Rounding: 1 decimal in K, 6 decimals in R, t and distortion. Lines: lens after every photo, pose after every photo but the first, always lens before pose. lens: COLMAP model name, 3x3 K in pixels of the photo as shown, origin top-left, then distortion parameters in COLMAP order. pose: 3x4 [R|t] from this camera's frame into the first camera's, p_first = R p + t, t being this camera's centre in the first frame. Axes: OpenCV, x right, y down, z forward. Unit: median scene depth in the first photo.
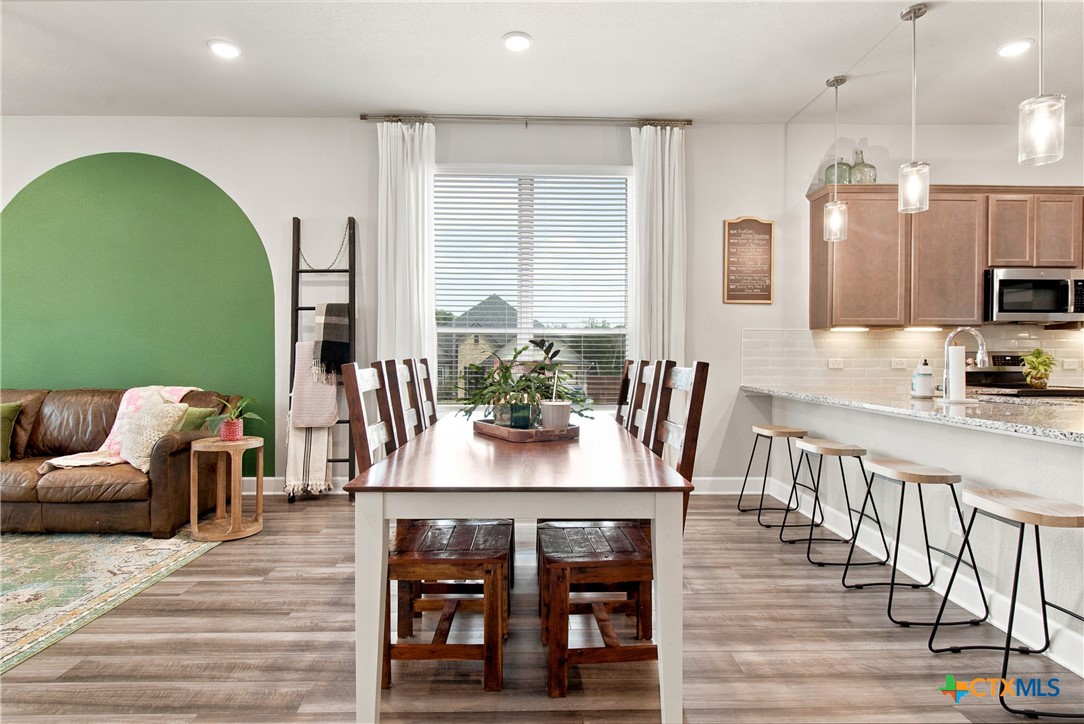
lens RADIAL K [[578.2, 0, 541.7], [0, 578.2, 361.1], [0, 0, 1]] dist [0.000171, 0.000135]
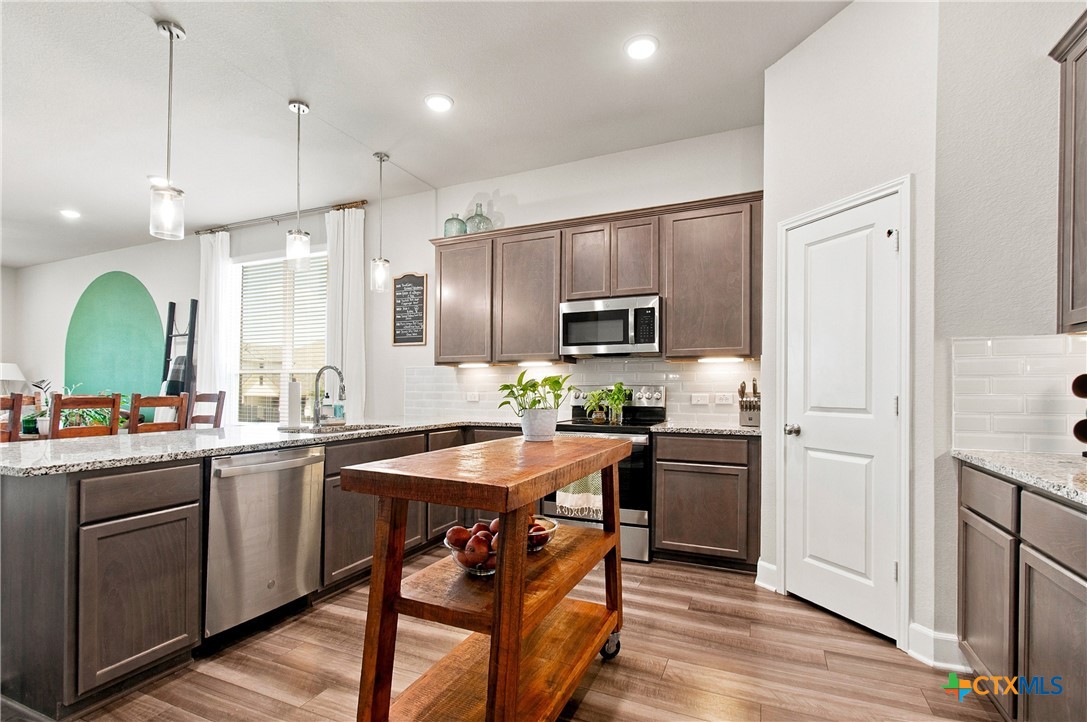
lens RADIAL K [[509.0, 0, 543.2], [0, 509.0, 382.2], [0, 0, 1]] dist [-0.000600, -0.000552]
pose [[0.904795, -0.006827, -0.425793, 1.105161], [-0.001872, 0.999798, -0.020008, -0.004644], [0.425843, 0.018900, 0.904600, 0.187882]]
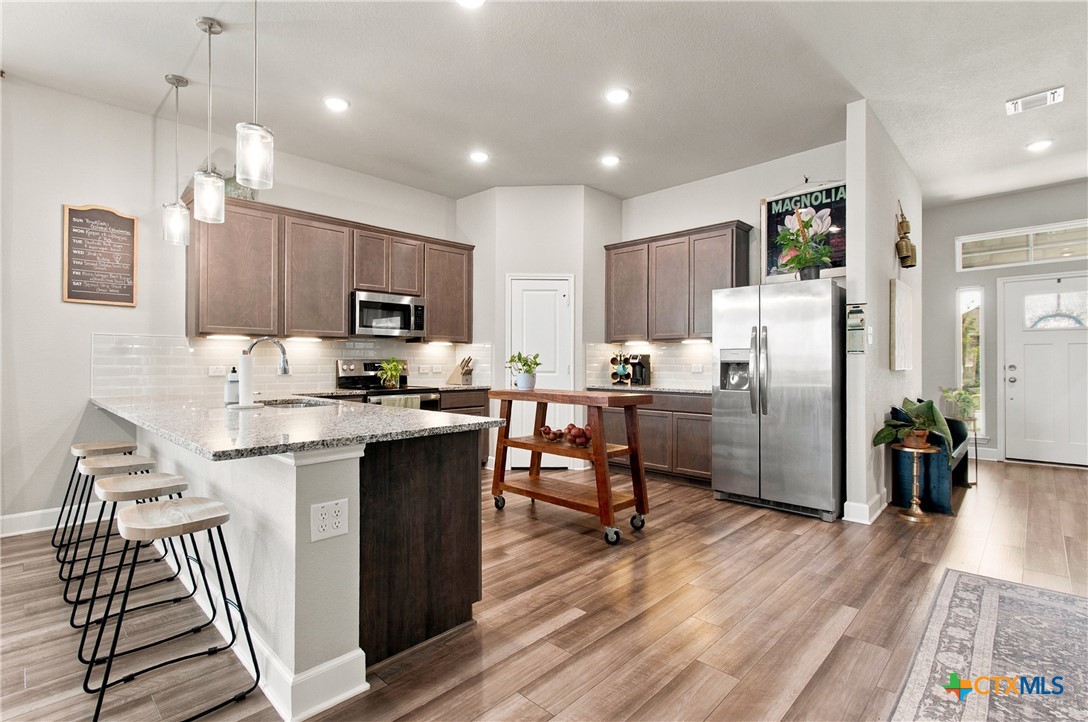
lens RADIAL K [[509.5, 0, 545.8], [0, 509.5, 362.0], [0, 0, 1]] dist [-0.000600, -0.000552]
pose [[0.711961, -0.000323, 0.702219, 0.310831], [0.007704, 0.999943, -0.007350, -0.000779], [-0.702177, 0.010643, 0.711923, -0.033161]]
